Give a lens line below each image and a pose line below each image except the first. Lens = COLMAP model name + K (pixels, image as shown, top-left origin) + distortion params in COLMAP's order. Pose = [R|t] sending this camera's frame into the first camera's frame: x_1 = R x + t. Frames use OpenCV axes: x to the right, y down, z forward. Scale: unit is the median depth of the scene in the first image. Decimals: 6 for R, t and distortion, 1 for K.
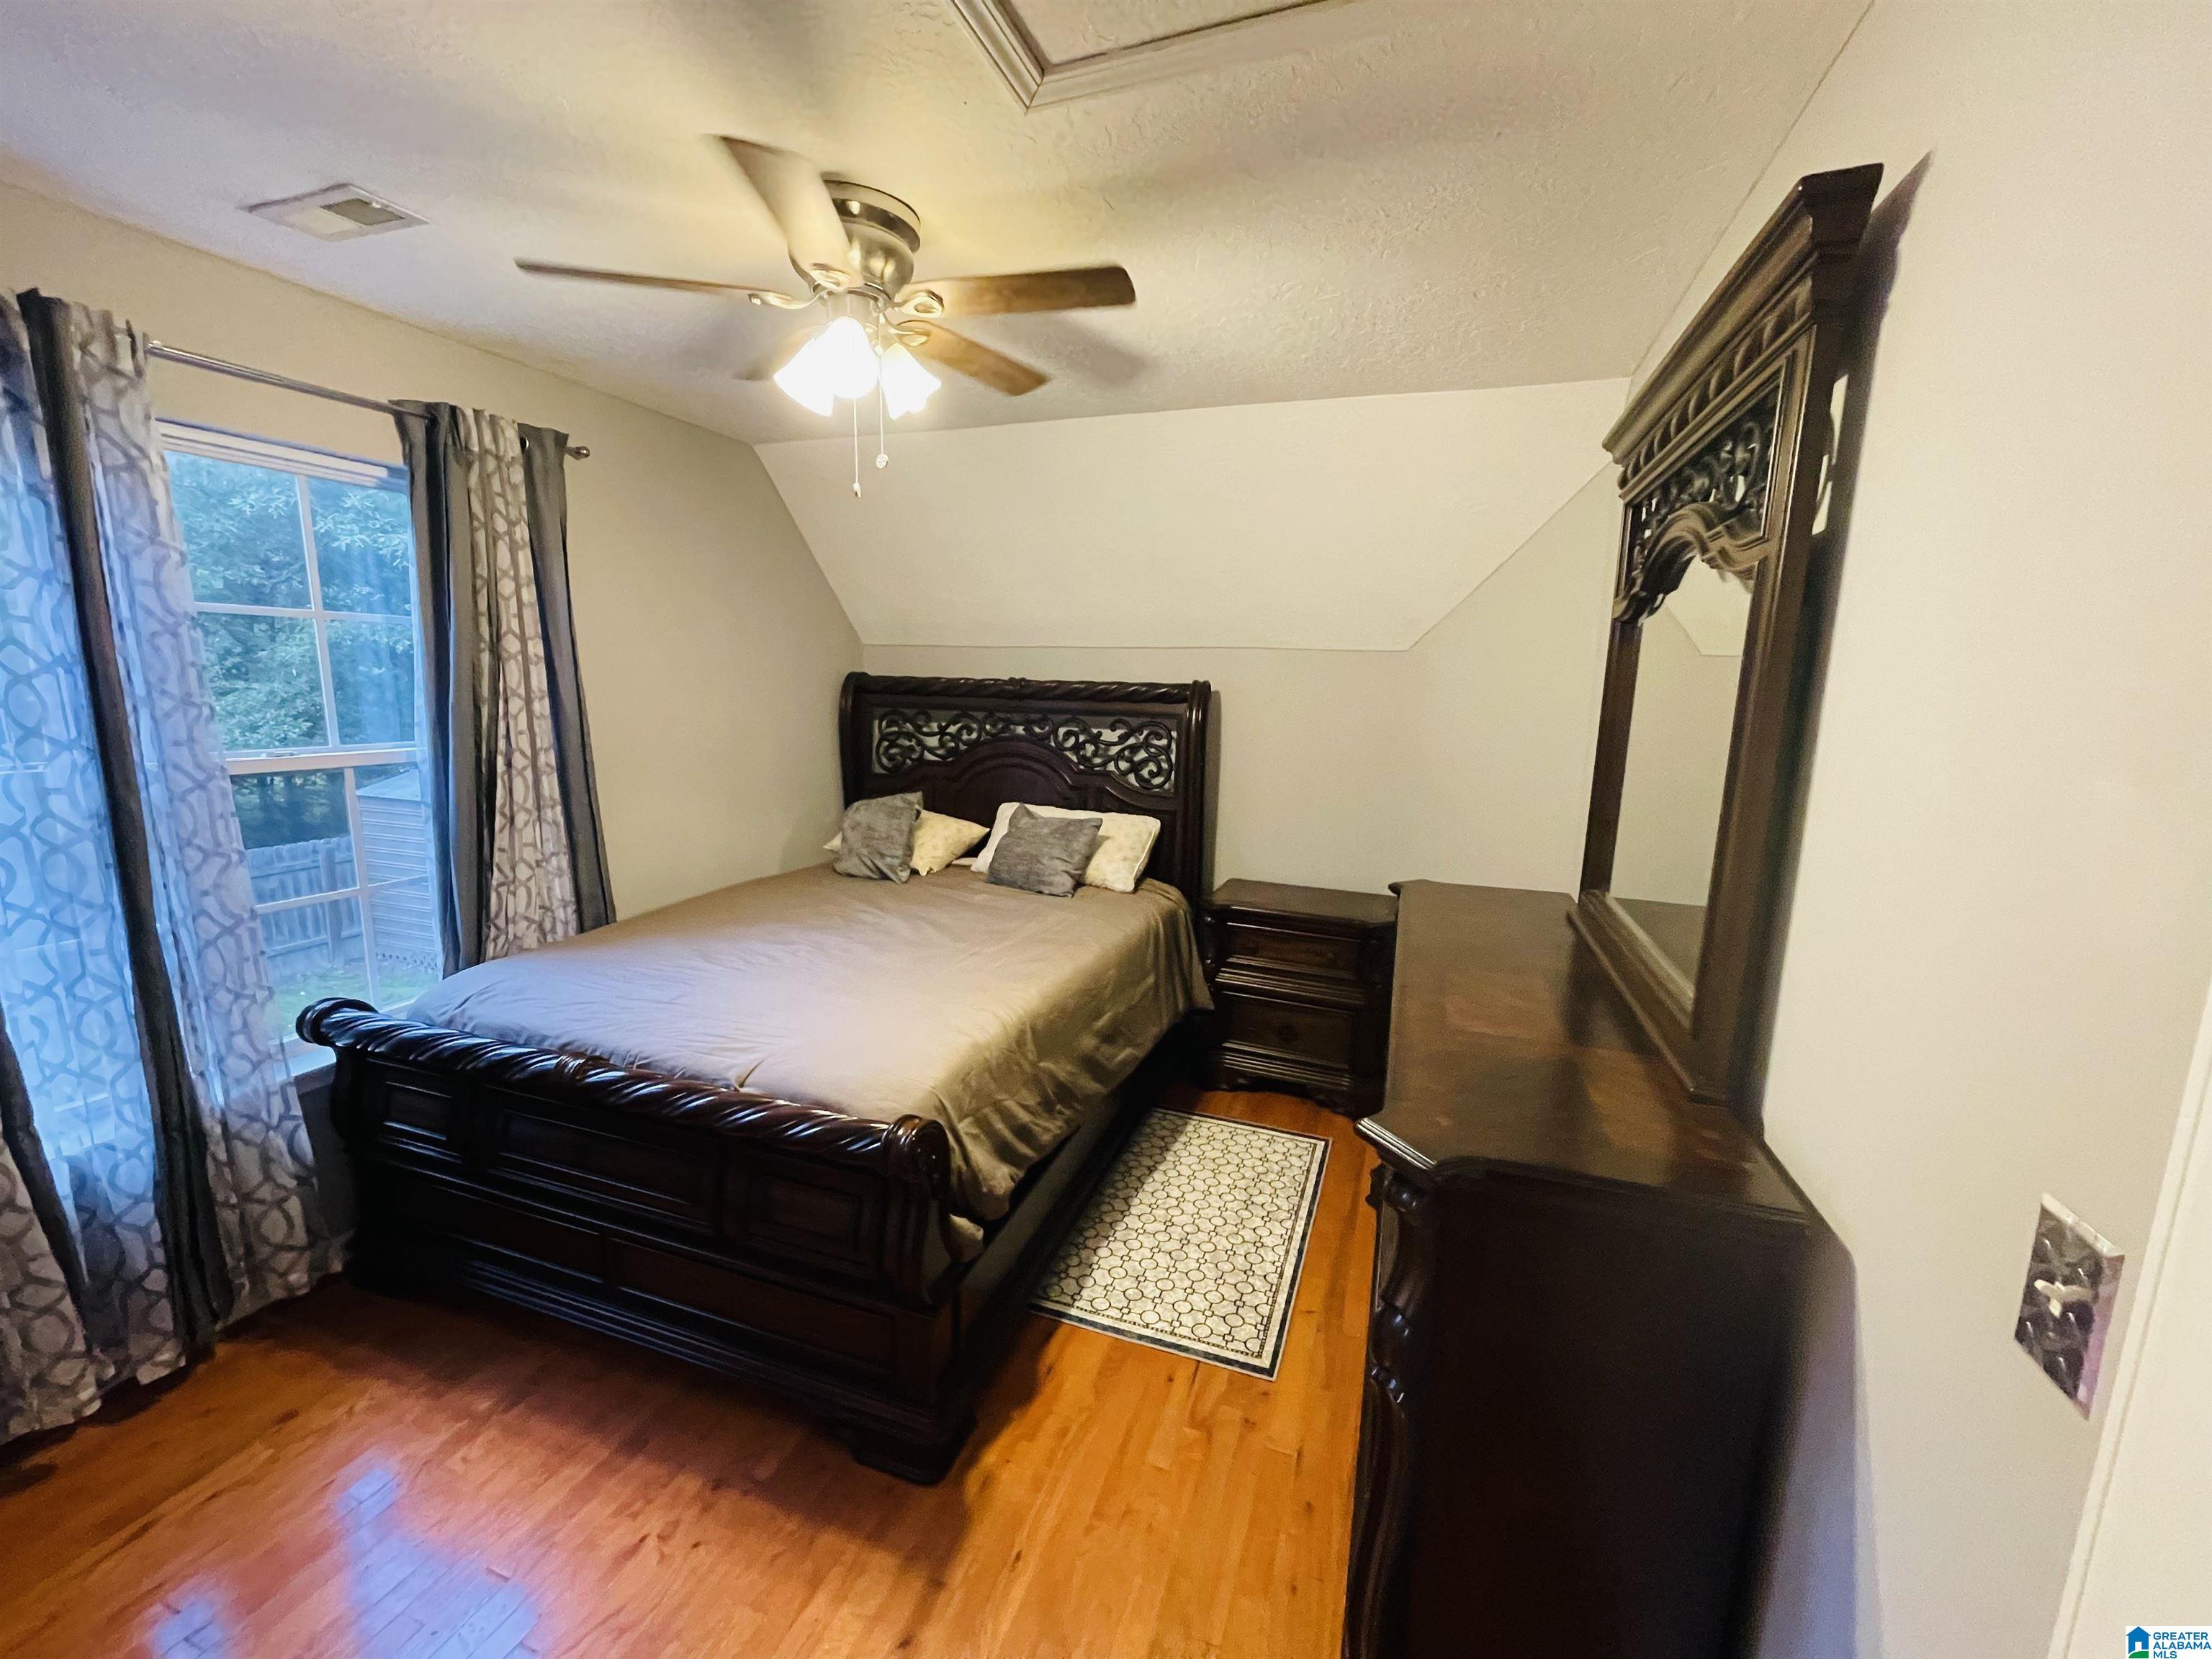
lens RADIAL K [[887.2, 0, 1103.9], [0, 887.2, 823.7], [0, 0, 1]] dist [-0.001701, -0.000067]
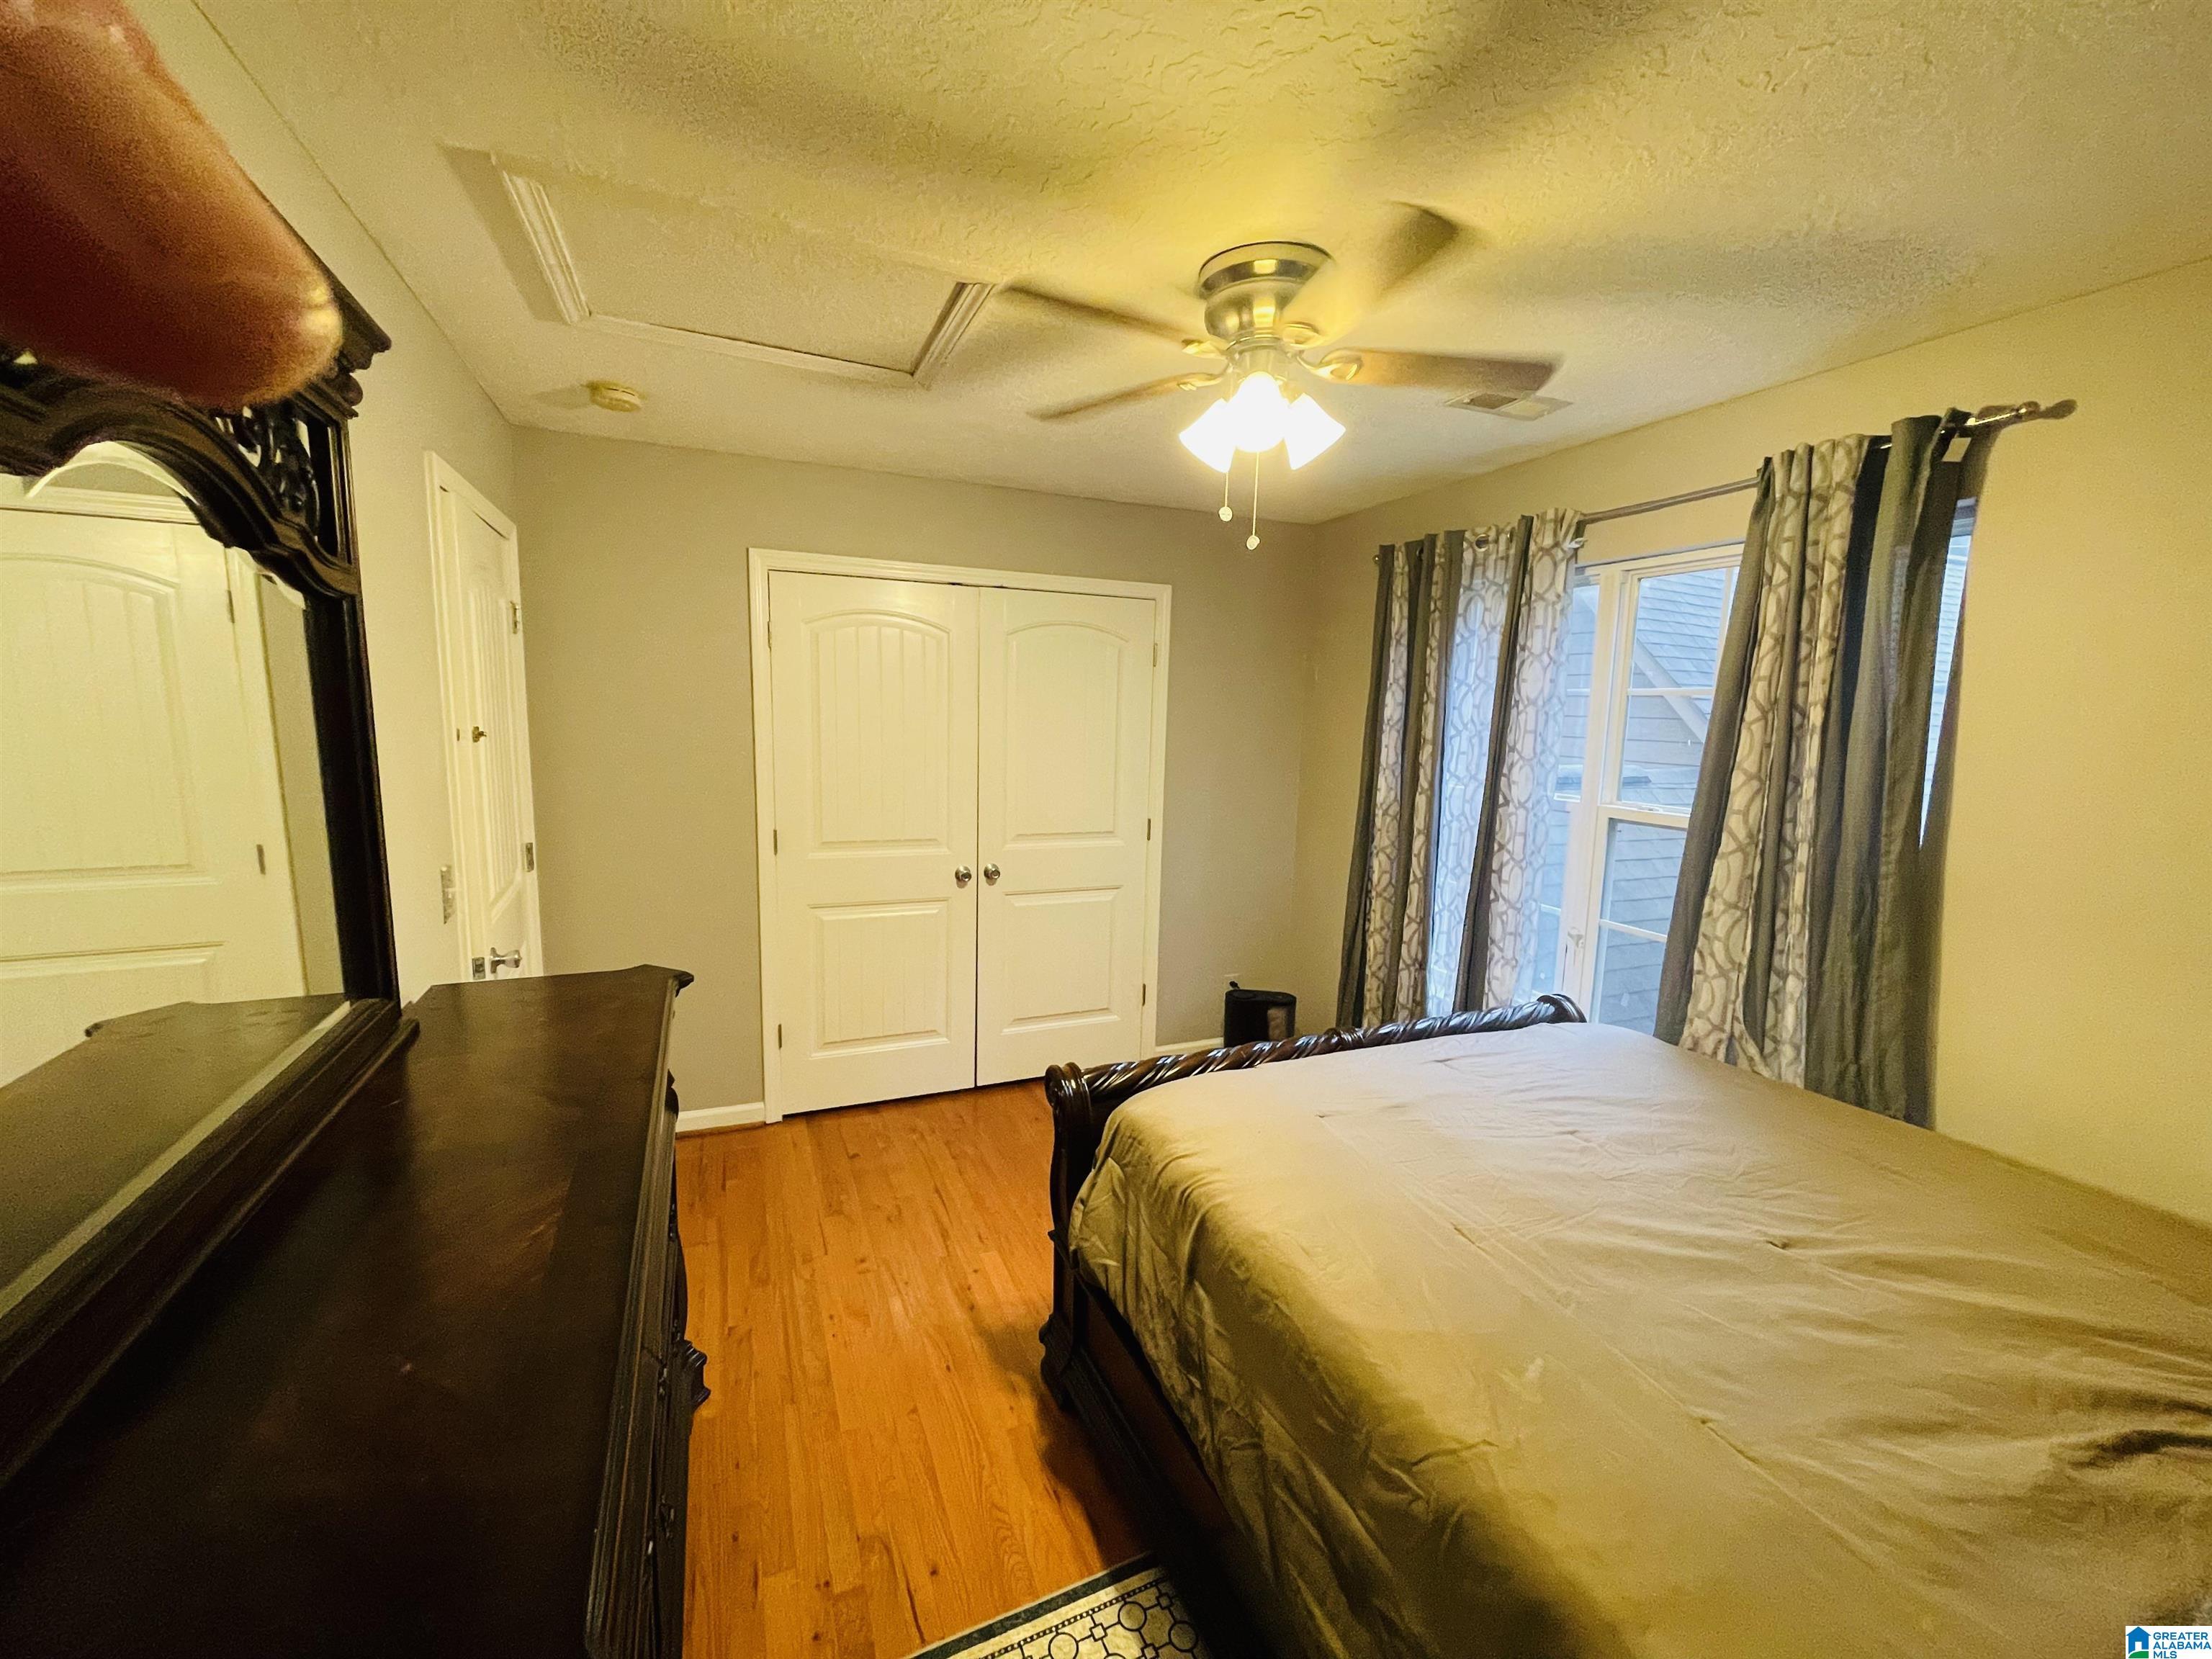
lens RADIAL K [[887.2, 0, 1106.8], [0, 887.2, 836.5], [0, 0, 1]] dist [-0.001701, -0.000067]
pose [[-0.731246, 0.053531, -0.680010, 0.456174], [-0.143727, 0.962442, 0.230321, -0.226414], [0.666800, 0.266157, -0.696088, 1.427812]]
